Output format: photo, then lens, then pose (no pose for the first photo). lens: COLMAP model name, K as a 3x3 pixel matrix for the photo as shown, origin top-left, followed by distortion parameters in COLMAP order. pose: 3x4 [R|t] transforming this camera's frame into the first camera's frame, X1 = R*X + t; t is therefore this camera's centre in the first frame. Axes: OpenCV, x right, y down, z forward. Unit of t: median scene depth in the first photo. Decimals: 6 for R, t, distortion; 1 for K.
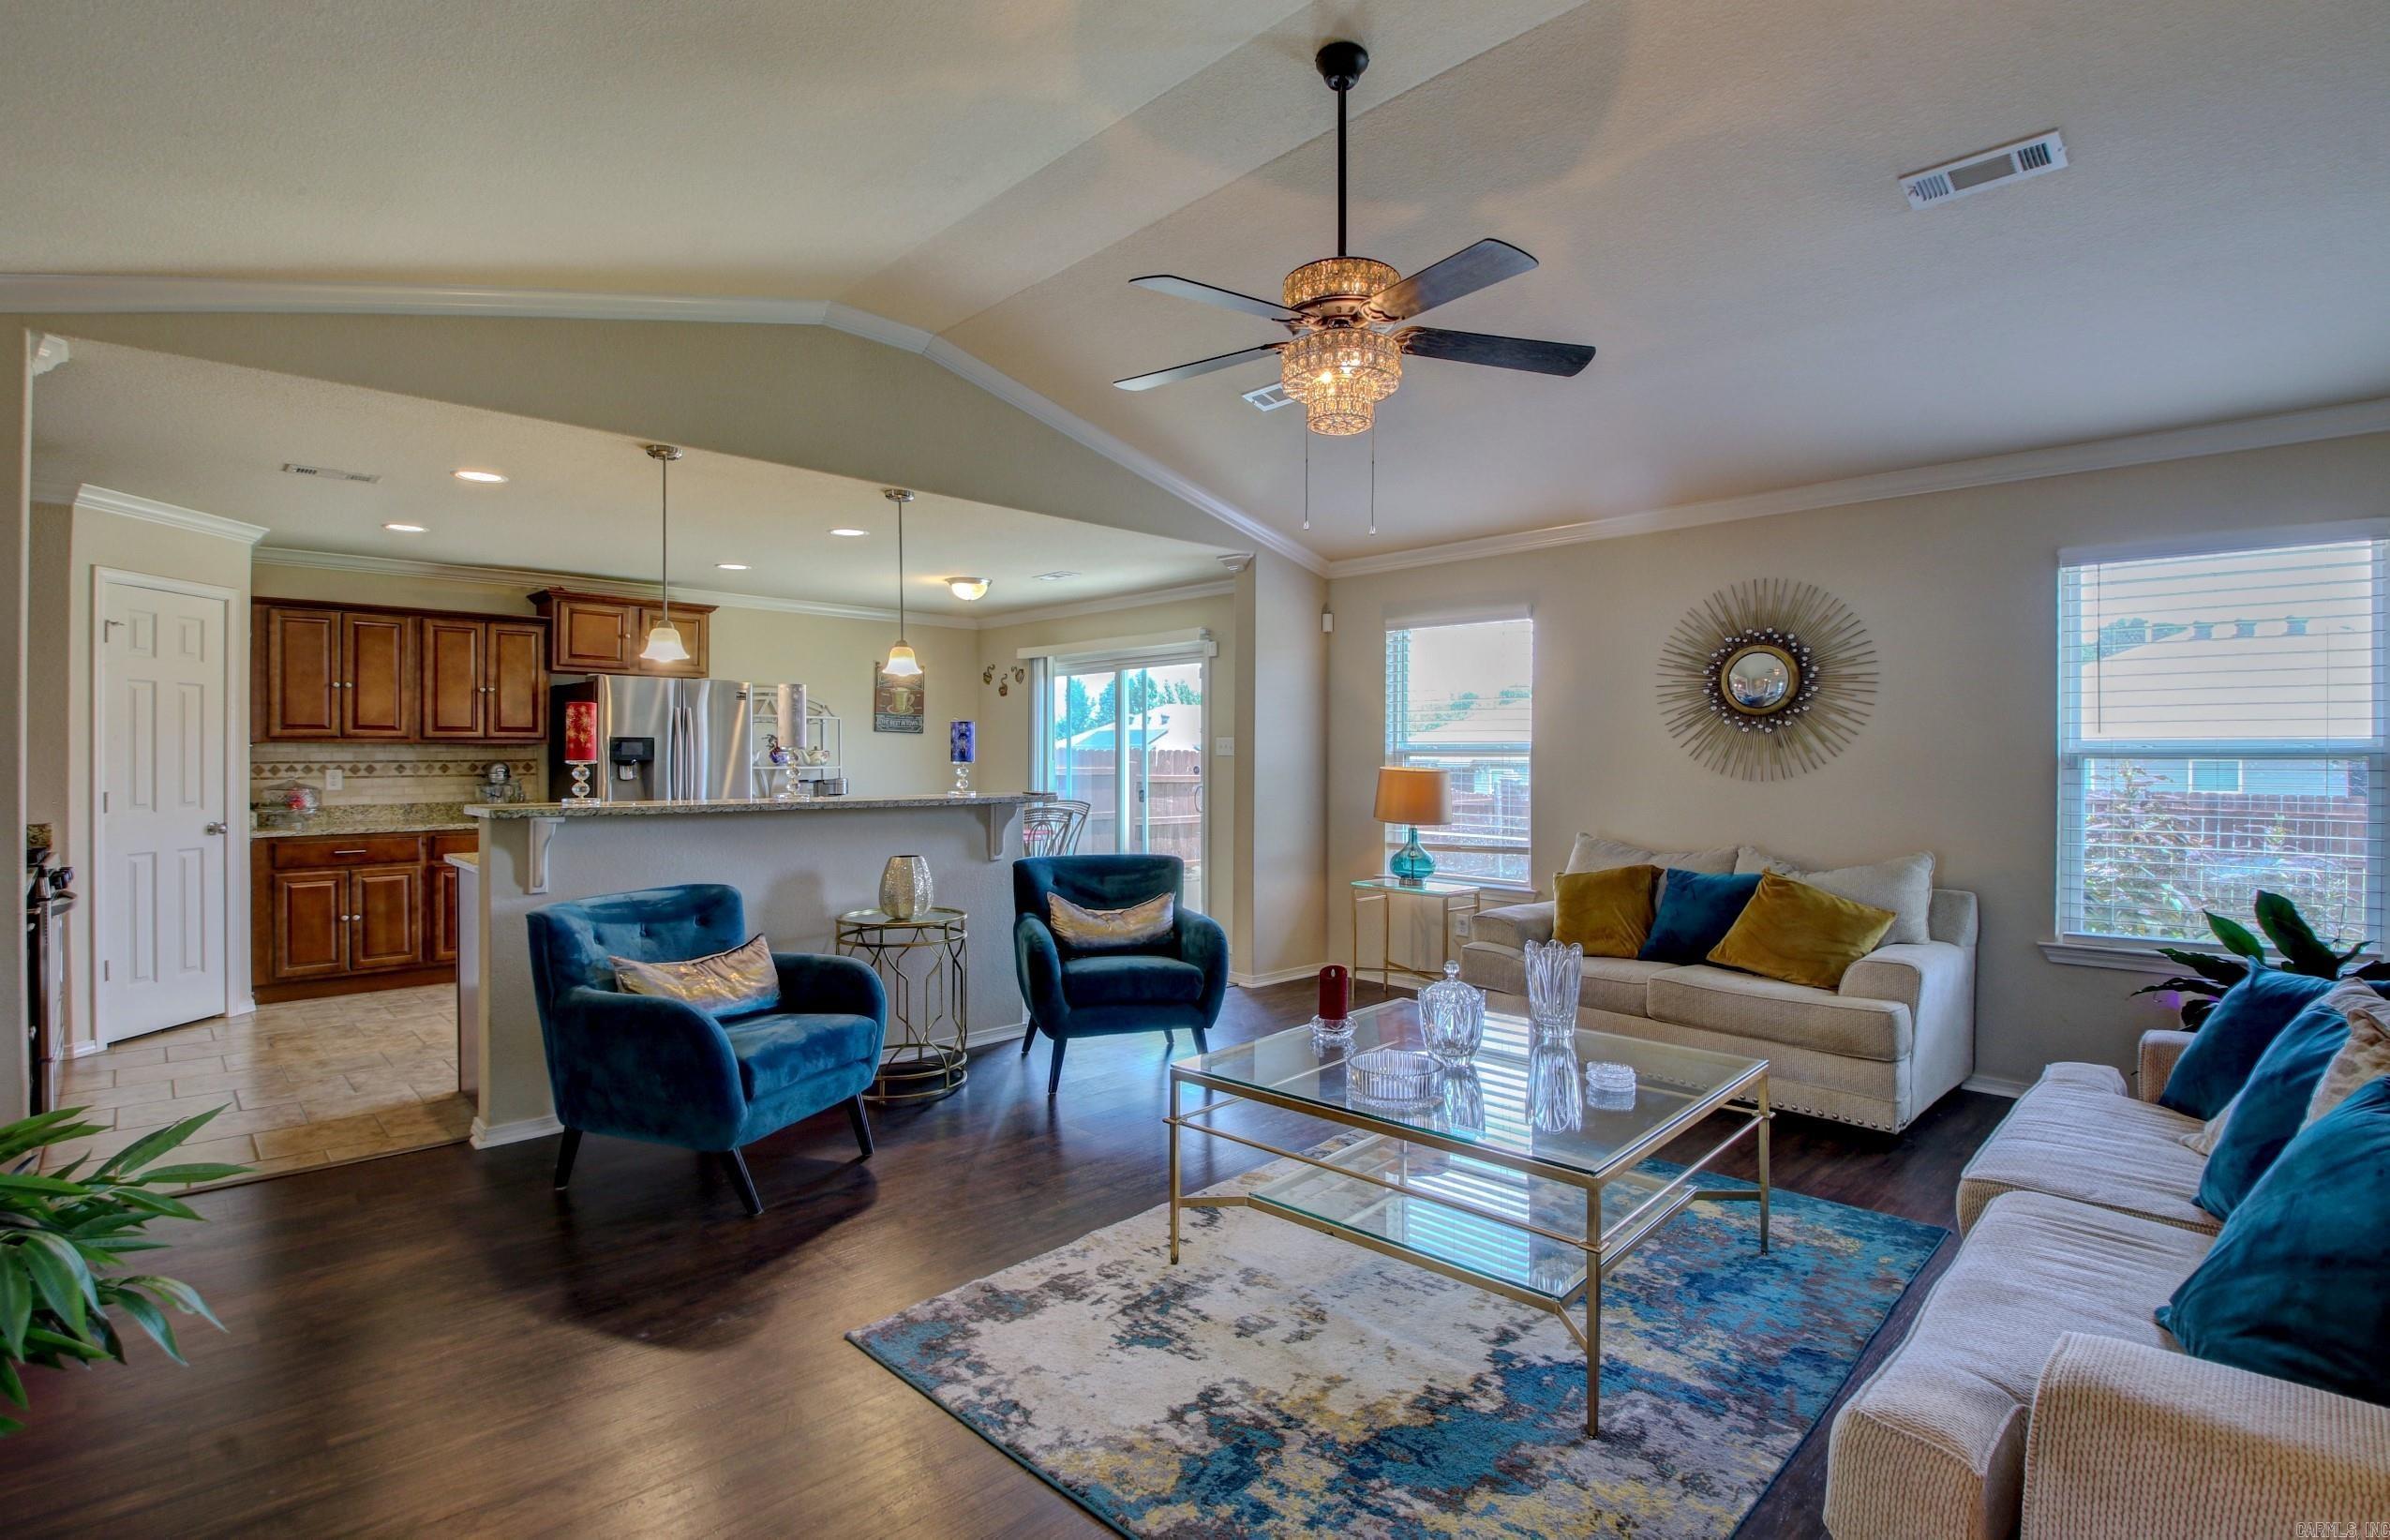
lens RADIAL K [[1120.7, 0, 1193.1], [0, 1120.7, 751.7], [0, 0, 1]] dist [-0.000600, -0.018044]
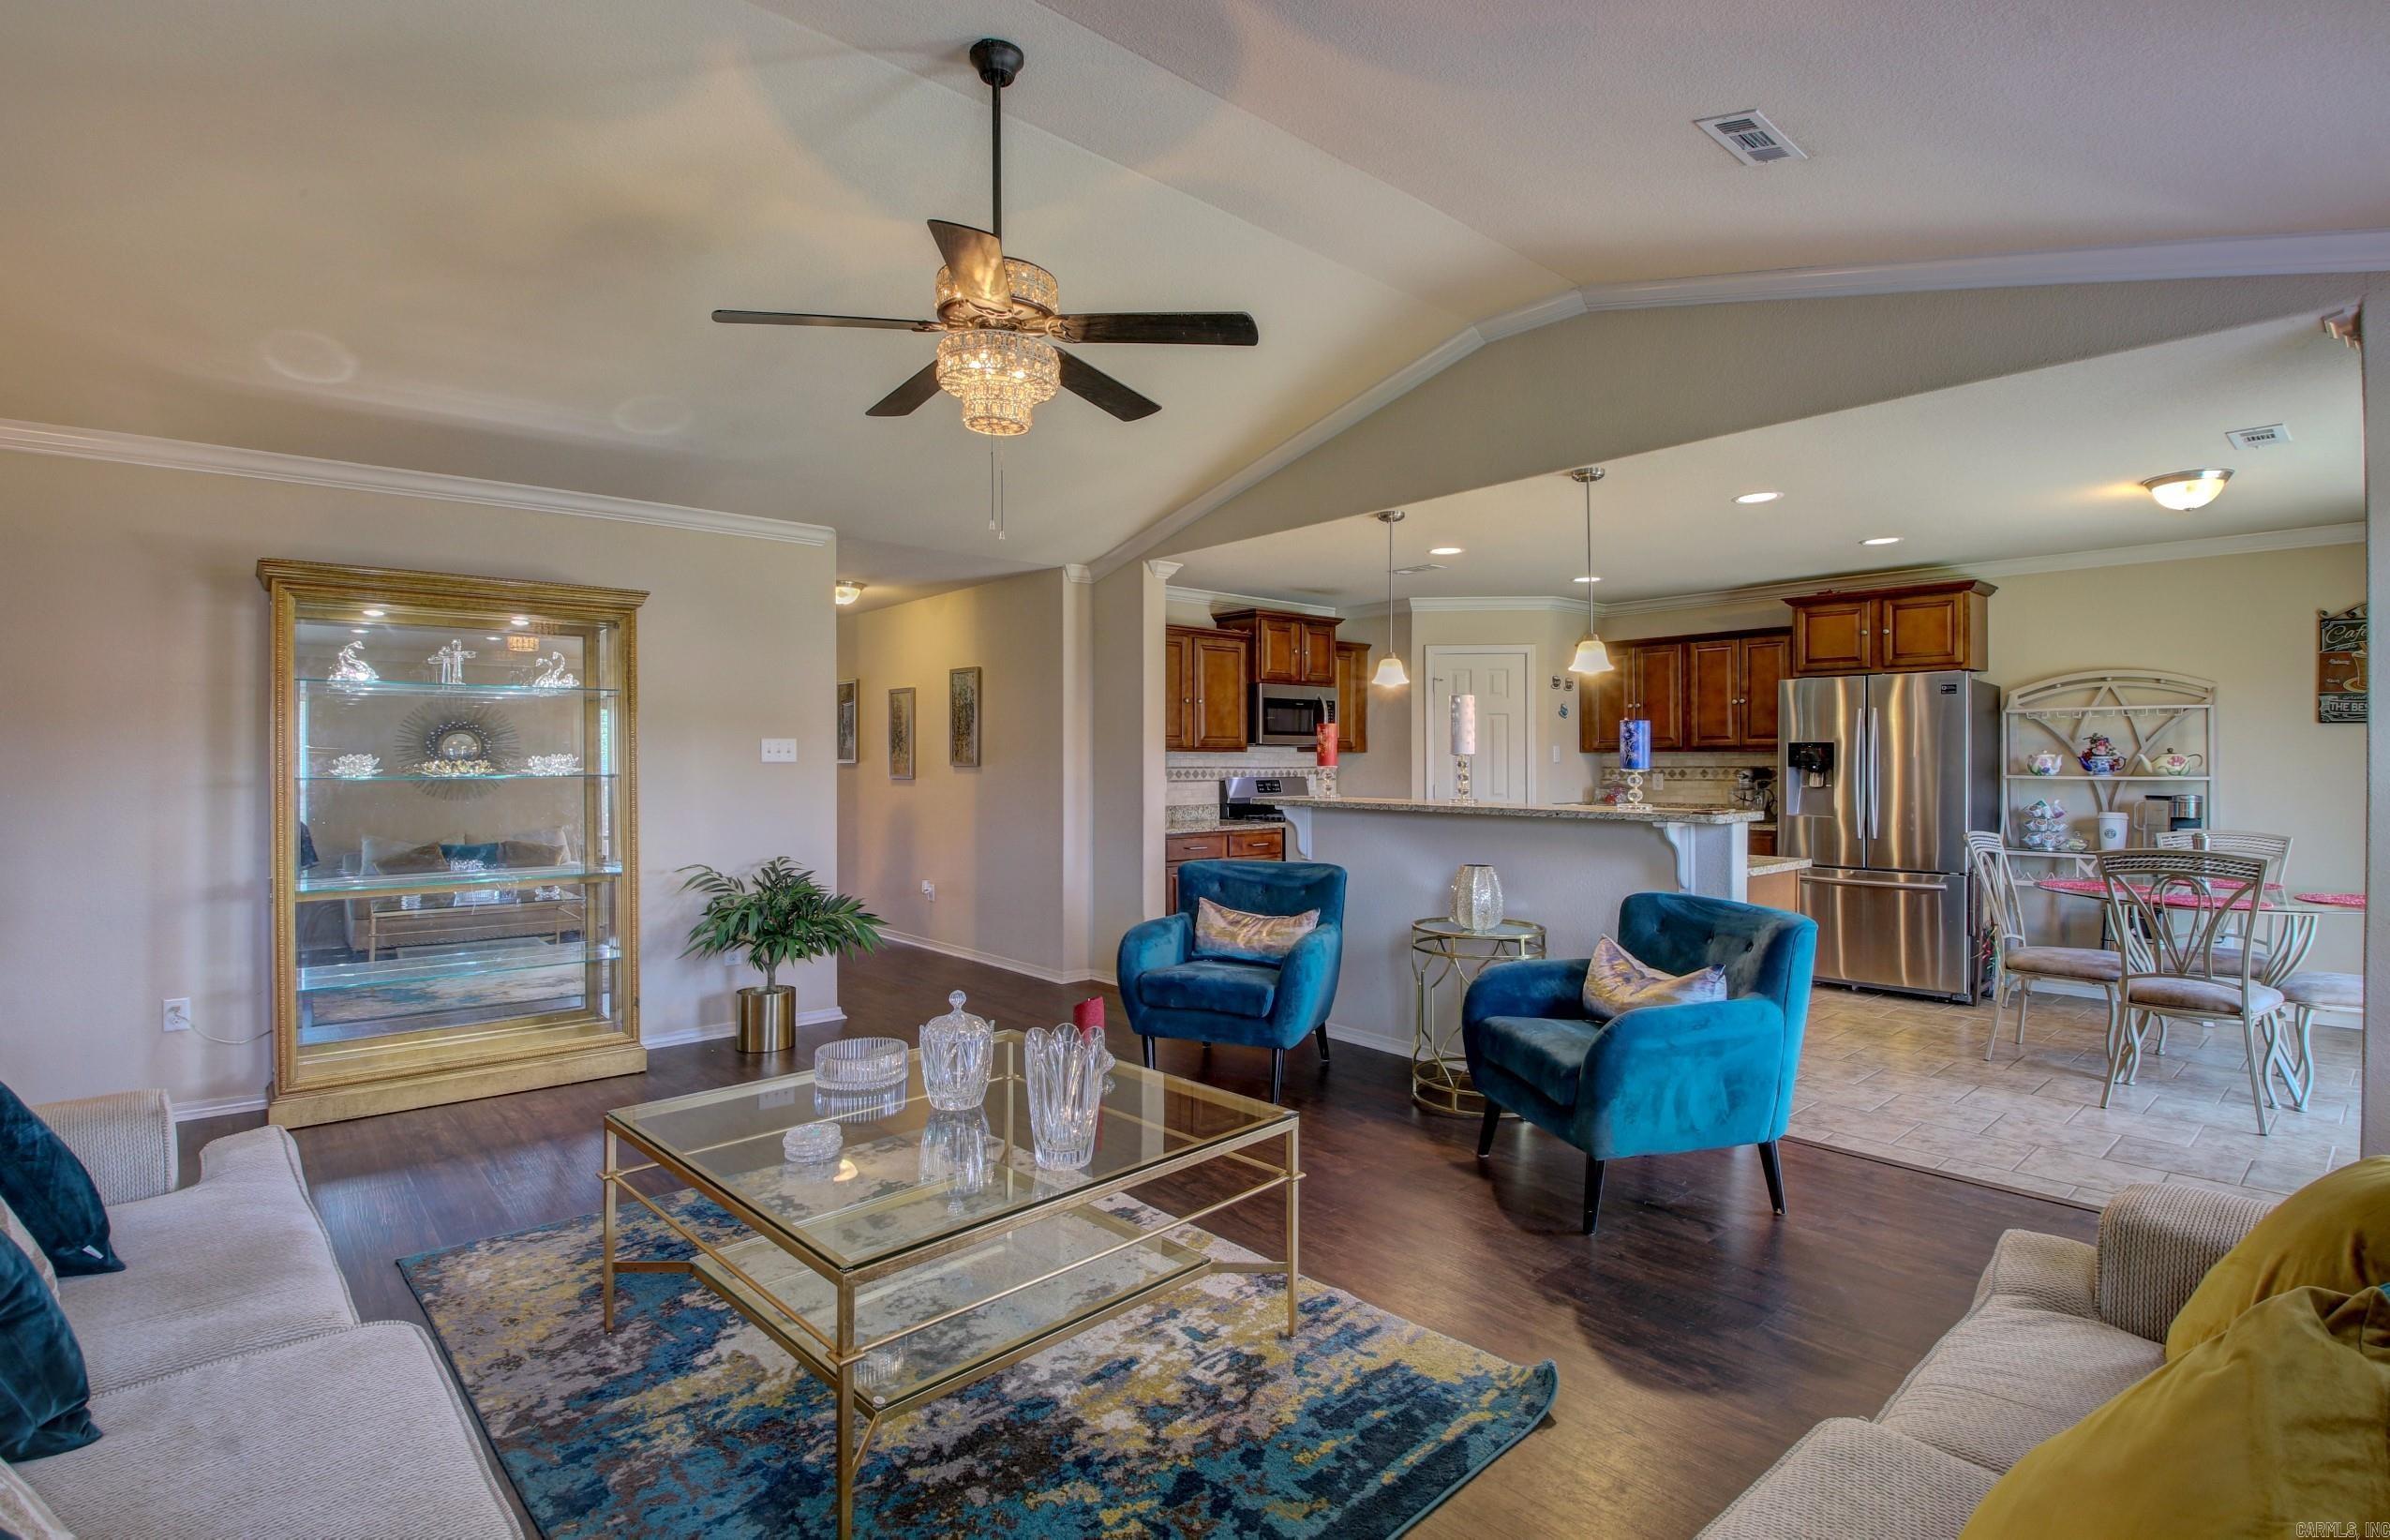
lens RADIAL K [[1120.7, 0, 1196.4], [0, 1120.7, 762.7], [0, 0, 1]] dist [-0.000600, -0.018044]
pose [[-0.045565, -0.000560, -0.998961, 0.570052], [0.005198, 0.999986, -0.000798, 0.002904], [0.998948, -0.005229, -0.045562, 0.630642]]
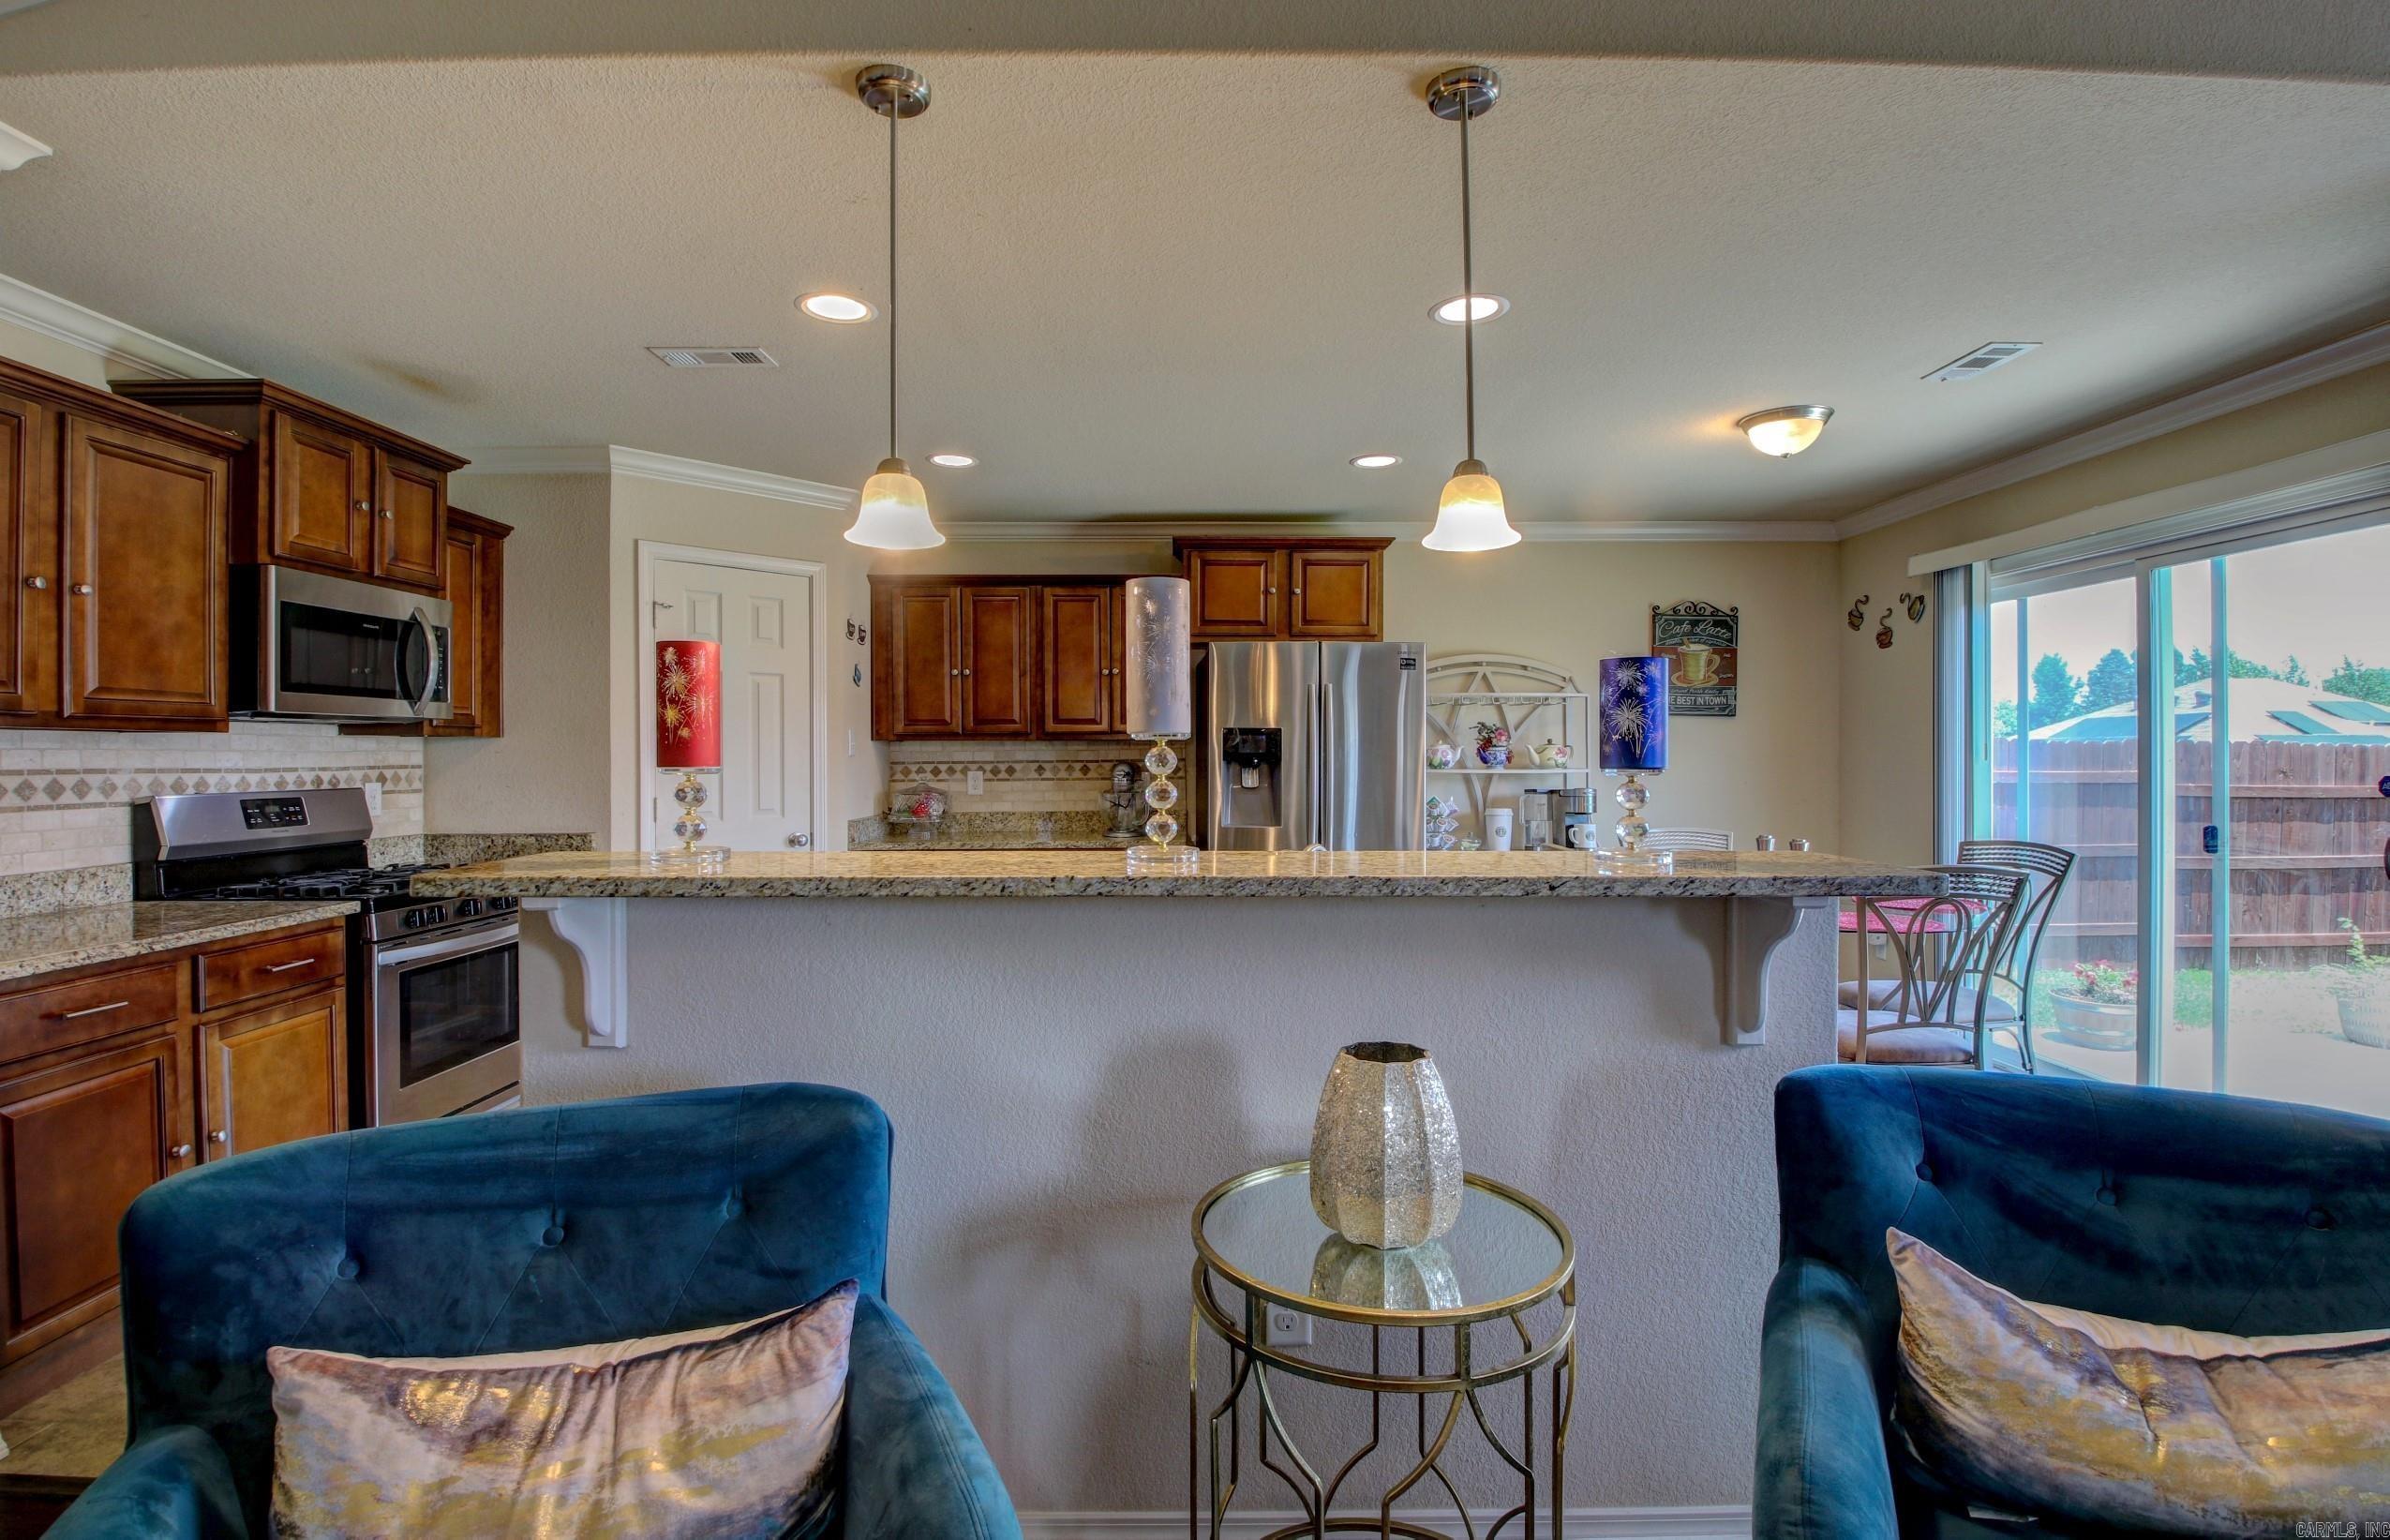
lens RADIAL K [[1120.7, 0, 1205.5], [0, 1120.7, 754.3], [0, 0, 1]] dist [-0.000600, -0.018044]
pose [[0.728679, -0.002459, -0.684851, -0.050956], [0.006636, 0.999972, 0.003471, 0.001375], [0.684824, -0.007074, 0.728675, 0.564078]]
